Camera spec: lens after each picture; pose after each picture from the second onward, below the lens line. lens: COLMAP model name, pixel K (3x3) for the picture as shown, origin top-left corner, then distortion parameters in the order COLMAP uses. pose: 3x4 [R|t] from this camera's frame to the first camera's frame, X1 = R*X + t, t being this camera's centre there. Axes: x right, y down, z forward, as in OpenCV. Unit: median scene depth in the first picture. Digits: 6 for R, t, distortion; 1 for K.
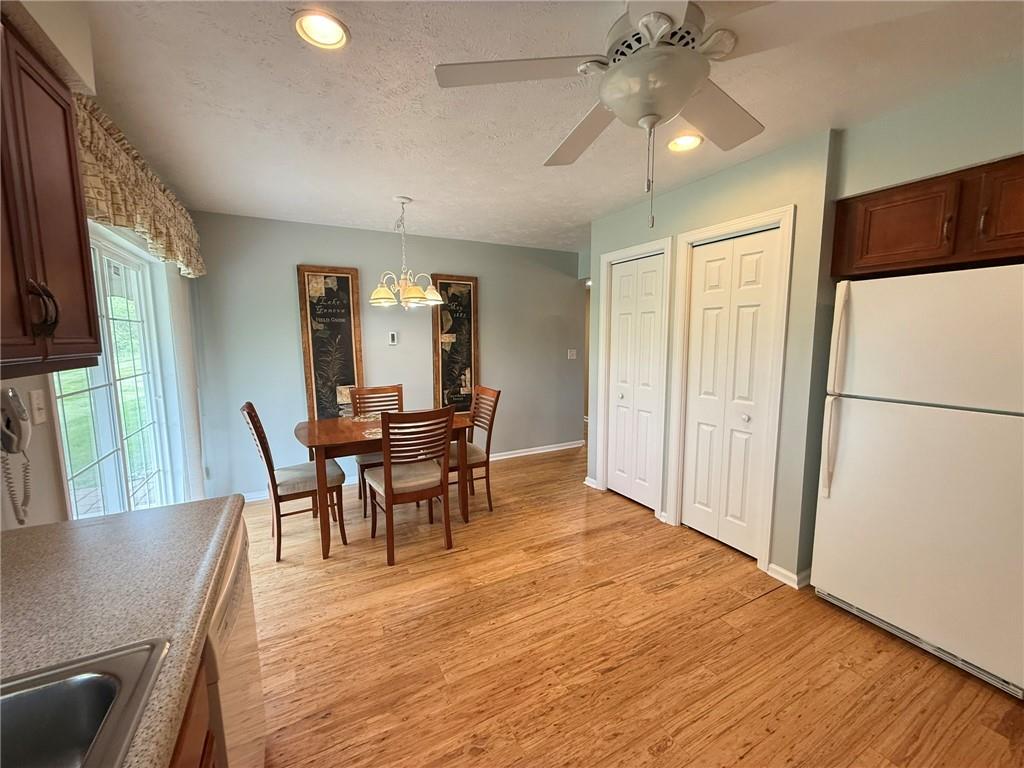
lens RADIAL K [[407.5, 0, 510.3], [0, 407.5, 382.4], [0, 0, 1]] dist [0.000422, -0.000232]
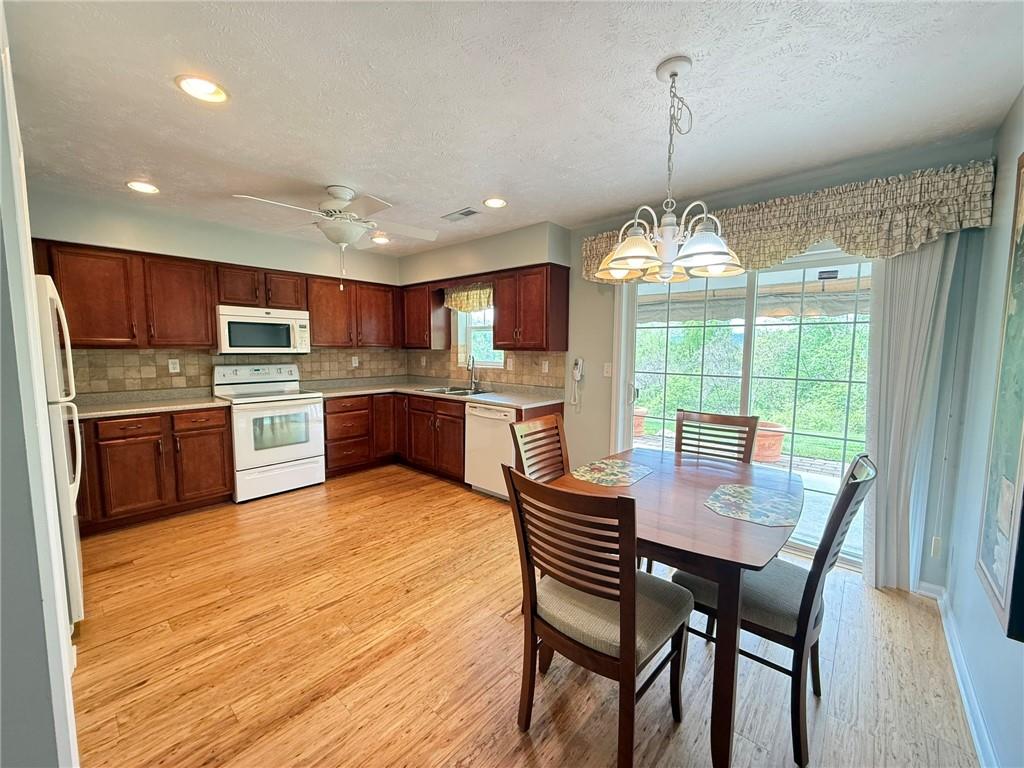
lens RADIAL K [[407.5, 0, 512.1], [0, 407.5, 386.2], [0, 0, 1]] dist [0.000422, -0.000232]
pose [[-0.935255, 0.037450, -0.351988, 0.141386], [-0.037944, 0.978052, 0.204878, -0.186018], [0.351935, 0.204969, -0.913307, 1.772147]]
